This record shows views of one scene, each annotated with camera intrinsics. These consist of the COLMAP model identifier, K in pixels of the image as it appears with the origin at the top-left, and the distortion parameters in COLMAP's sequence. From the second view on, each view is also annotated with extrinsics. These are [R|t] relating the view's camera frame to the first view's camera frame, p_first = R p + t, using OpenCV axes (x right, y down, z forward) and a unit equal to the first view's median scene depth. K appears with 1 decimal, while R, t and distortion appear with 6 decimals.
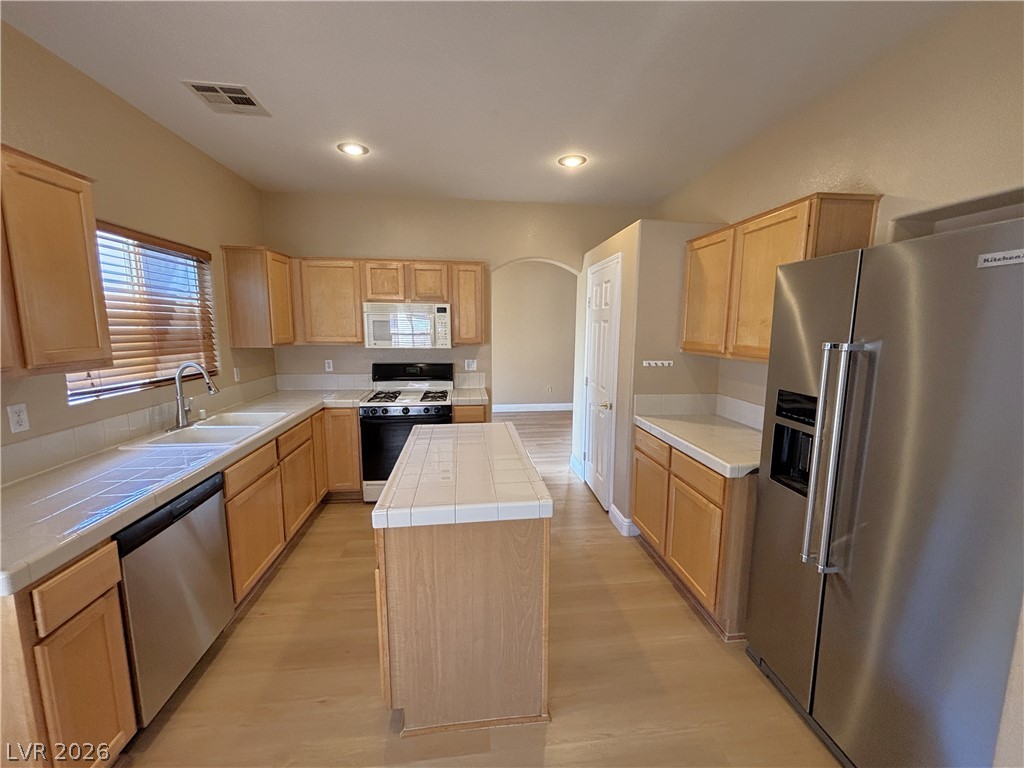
lens RADIAL K [[409.8, 0, 505.6], [0, 409.8, 385.1], [0, 0, 1]] dist [-0.003947, 0.002251]
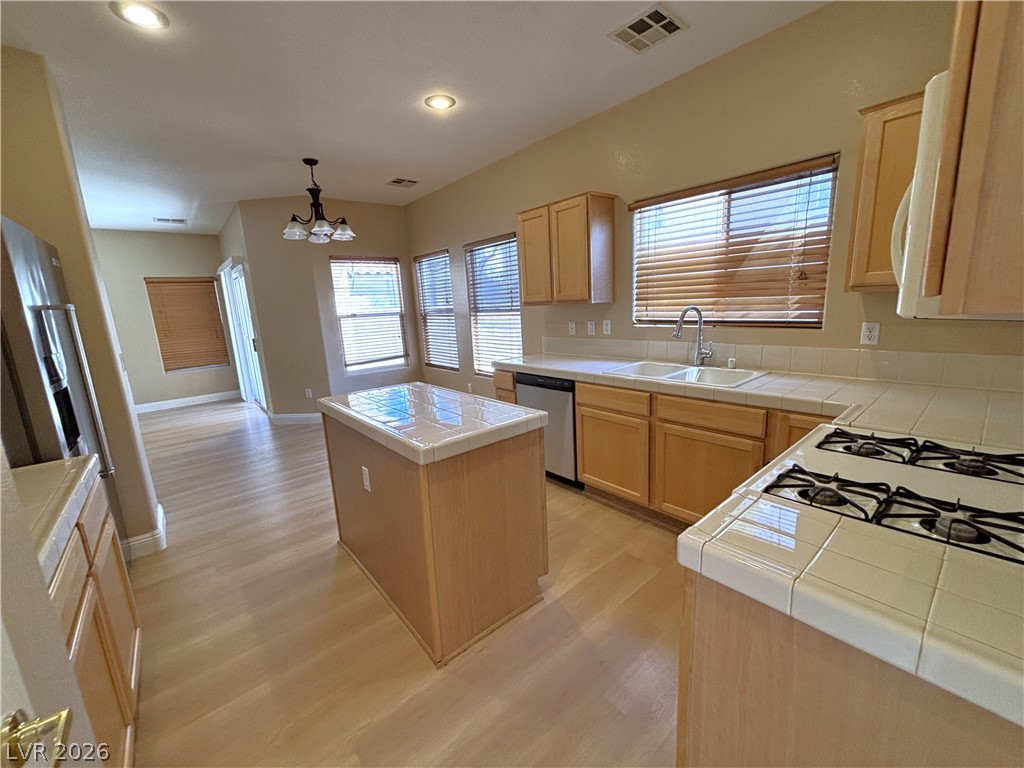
lens RADIAL K [[409.8, 0, 509.3], [0, 409.8, 384.1], [0, 0, 1]] dist [-0.003947, 0.002251]
pose [[-0.827476, 0.149631, -0.541197, 0.185483], [-0.030891, 0.950249, 0.309956, -0.149893], [0.560651, 0.273200, -0.781686, 1.380457]]
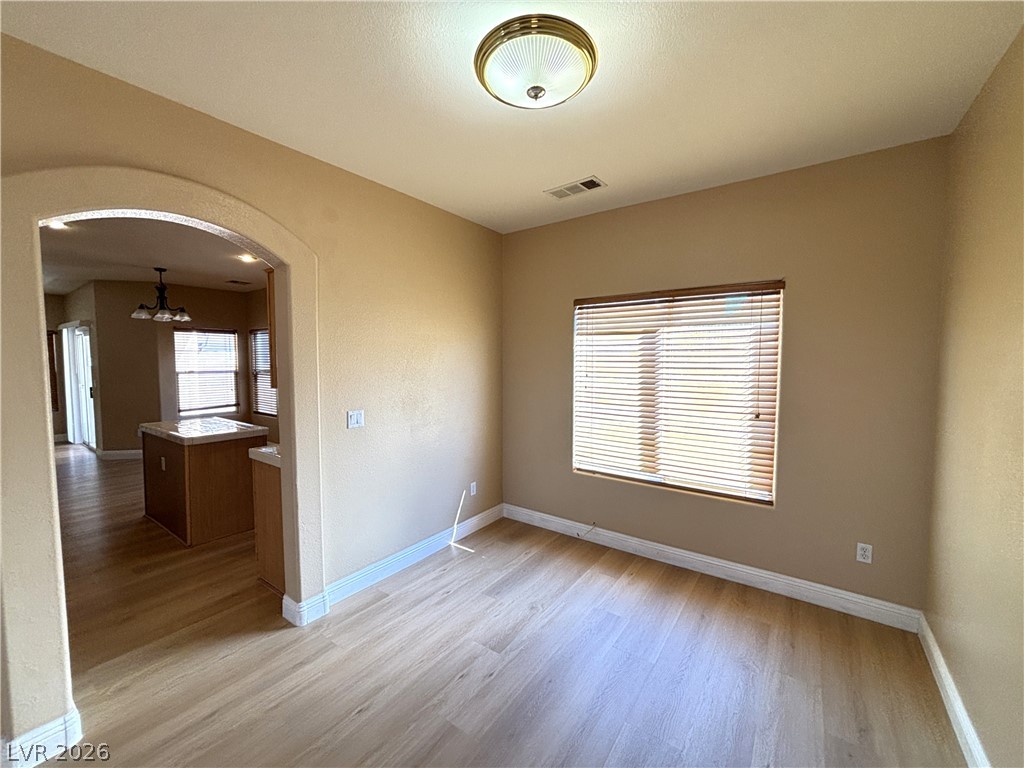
lens RADIAL K [[409.8, 0, 510.2], [0, 409.8, 380.7], [0, 0, 1]] dist [-0.003947, 0.002251]
pose [[-0.661428, 0.038177, -0.749036, 0.270600], [-0.109126, 0.983177, 0.146474, -0.348003], [0.742027, 0.178621, -0.646135, 2.364702]]
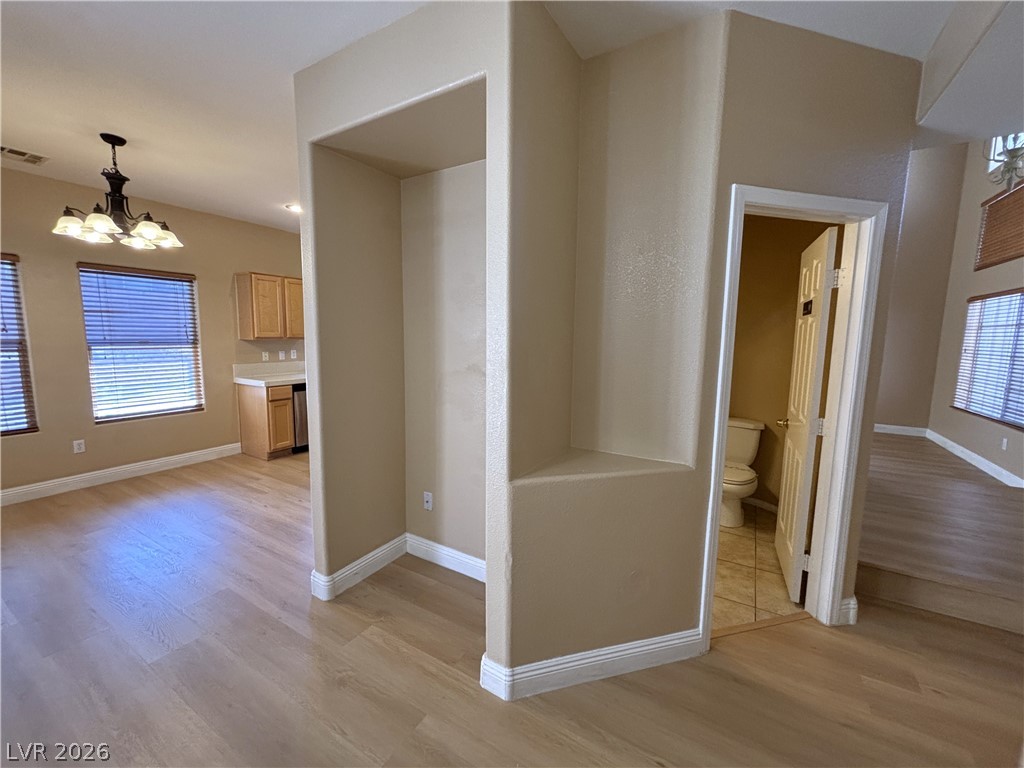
lens RADIAL K [[409.8, 0, 511.9], [0, 409.8, 383.4], [0, 0, 1]] dist [-0.003947, 0.002251]
pose [[0.801398, 0.081560, -0.592545, 1.265609], [-0.098085, 0.995169, 0.004322, 0.075463], [0.590035, 0.054656, 0.805526, -0.347225]]
